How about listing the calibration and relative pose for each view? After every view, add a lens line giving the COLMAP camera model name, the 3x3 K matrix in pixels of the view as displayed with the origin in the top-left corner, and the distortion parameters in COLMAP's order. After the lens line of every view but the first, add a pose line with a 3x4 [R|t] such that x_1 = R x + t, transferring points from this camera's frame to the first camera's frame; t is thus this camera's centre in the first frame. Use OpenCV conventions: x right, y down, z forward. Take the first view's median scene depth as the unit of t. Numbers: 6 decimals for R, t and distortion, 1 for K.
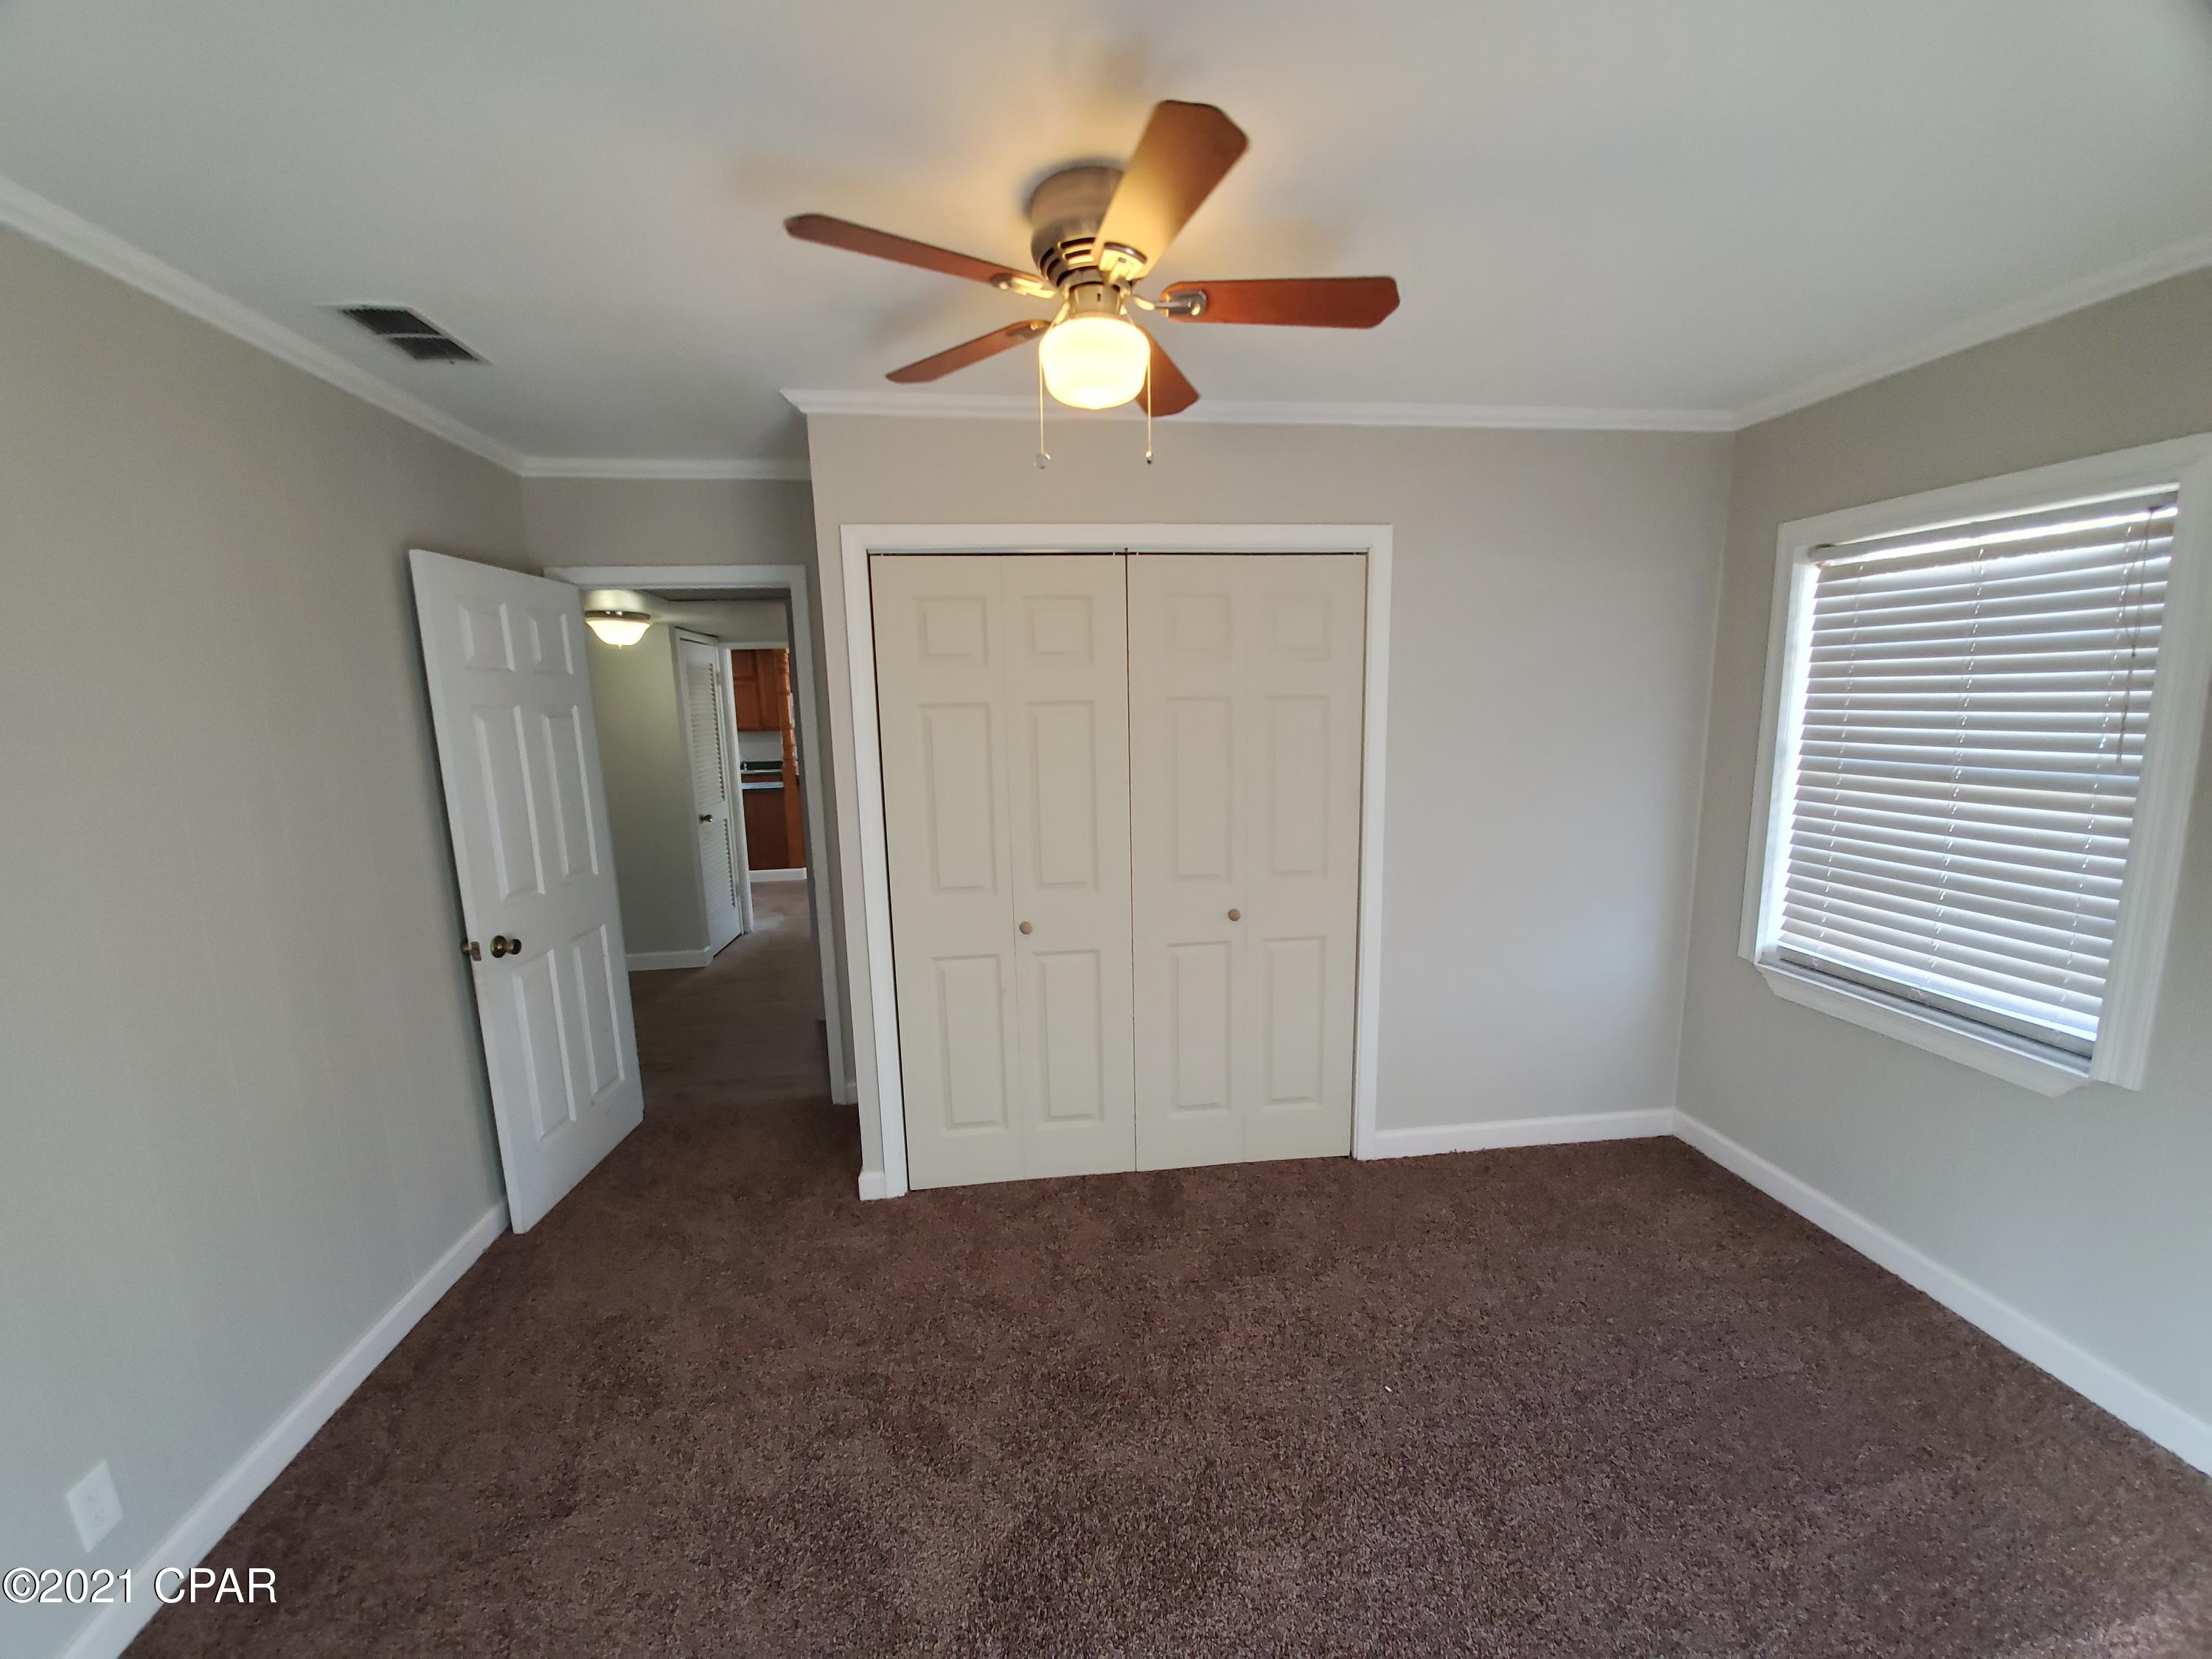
lens RADIAL K [[872.1, 0, 1109.0], [0, 872.1, 852.4], [0, 0, 1]] dist [0.001634, -0.011228]
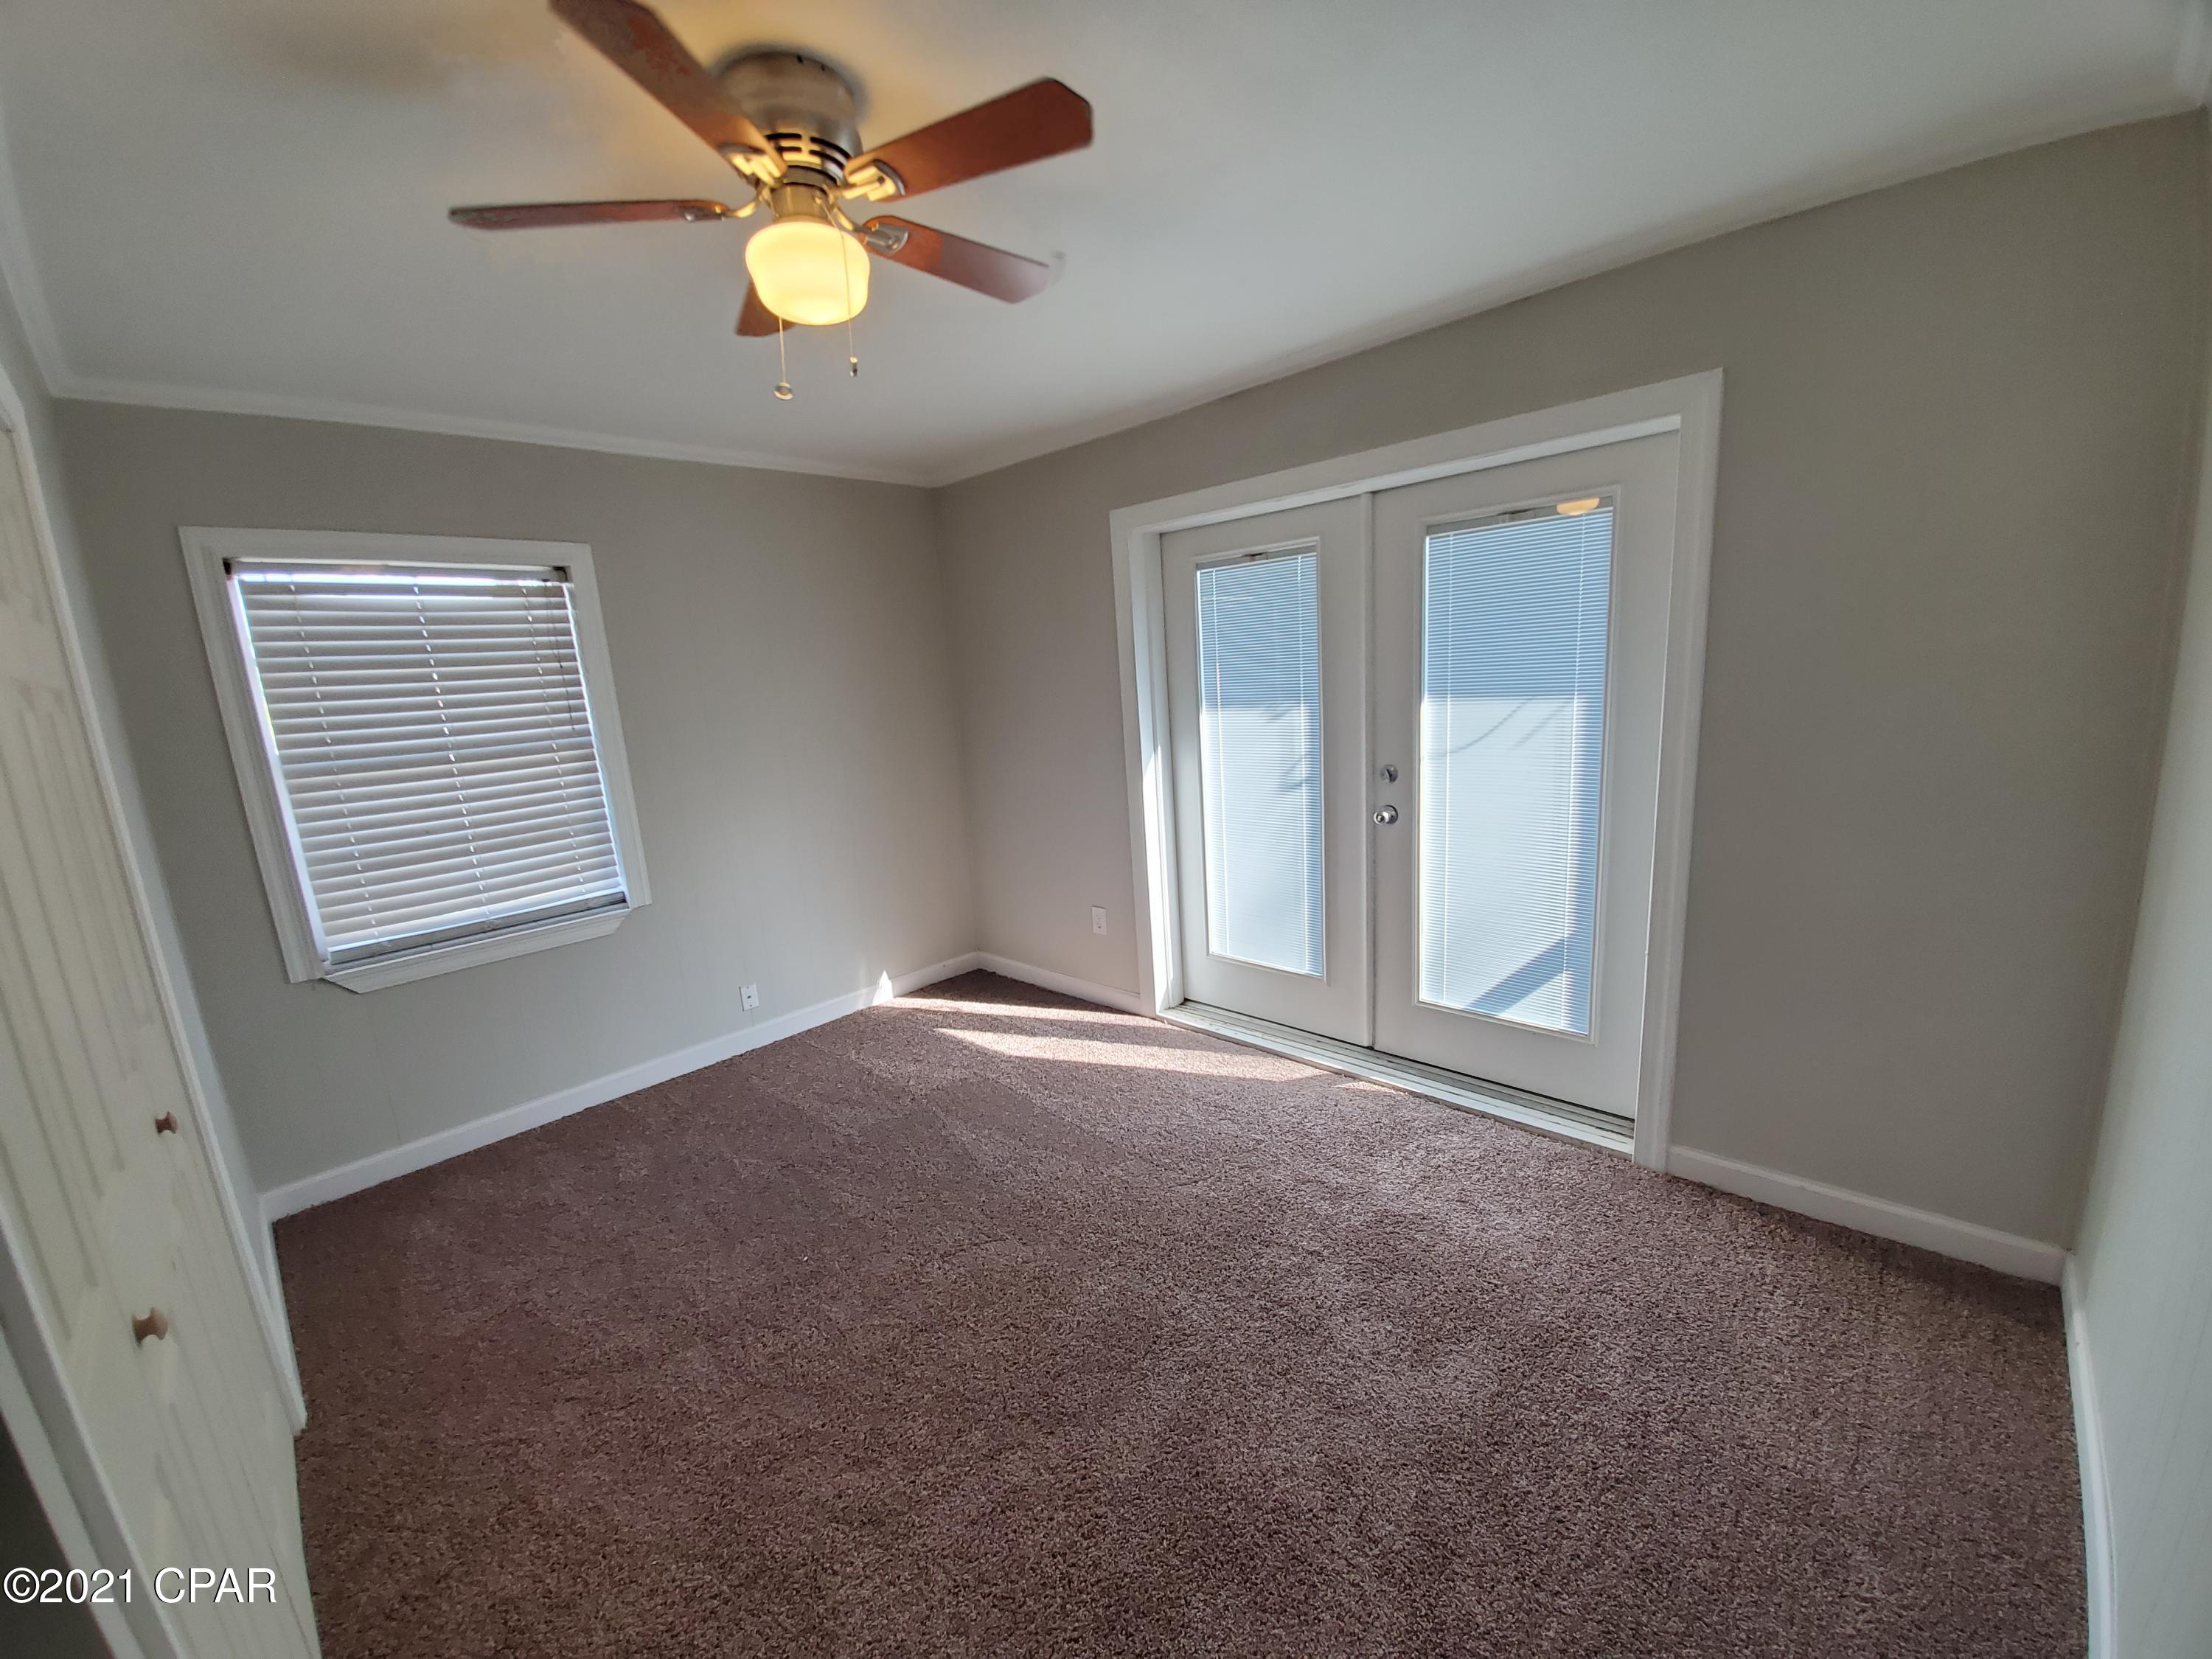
lens RADIAL K [[872.1, 0, 1109.0], [0, 872.1, 852.4], [0, 0, 1]] dist [0.001634, -0.011228]
pose [[-0.620208, -0.099967, 0.778042, -0.637350], [0.204679, 0.936865, 0.283532, -0.114747], [-0.757264, 0.335098, -0.560590, 0.945937]]
